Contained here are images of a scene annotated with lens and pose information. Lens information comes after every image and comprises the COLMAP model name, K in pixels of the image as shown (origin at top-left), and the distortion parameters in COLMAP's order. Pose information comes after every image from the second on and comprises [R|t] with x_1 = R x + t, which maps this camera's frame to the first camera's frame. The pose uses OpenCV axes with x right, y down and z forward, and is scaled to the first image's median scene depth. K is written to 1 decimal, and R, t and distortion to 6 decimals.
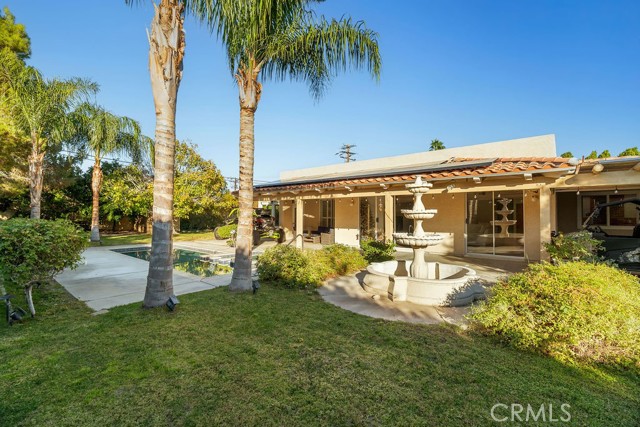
lens RADIAL K [[295.5, 0, 318.2], [0, 295.5, 211.0], [0, 0, 1]] dist [-0.006089, -0.000303]
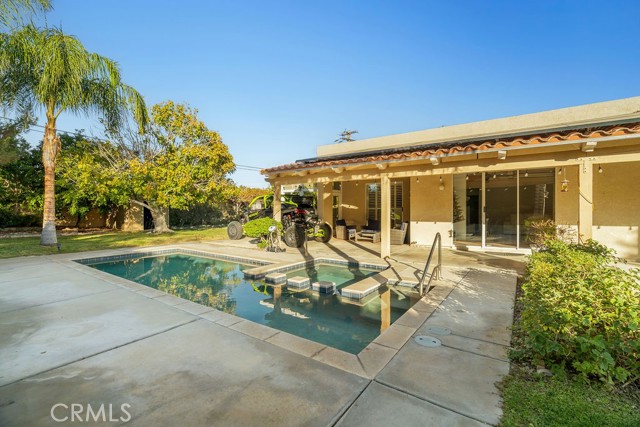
lens RADIAL K [[295.5, 0, 322.1], [0, 295.5, 211.6], [0, 0, 1]] dist [-0.006089, -0.000303]
pose [[0.995724, -0.006017, 0.092186, -0.184335], [0.003963, 0.999740, 0.022447, 0.014143], [-0.092297, -0.021986, 0.995489, 0.253082]]
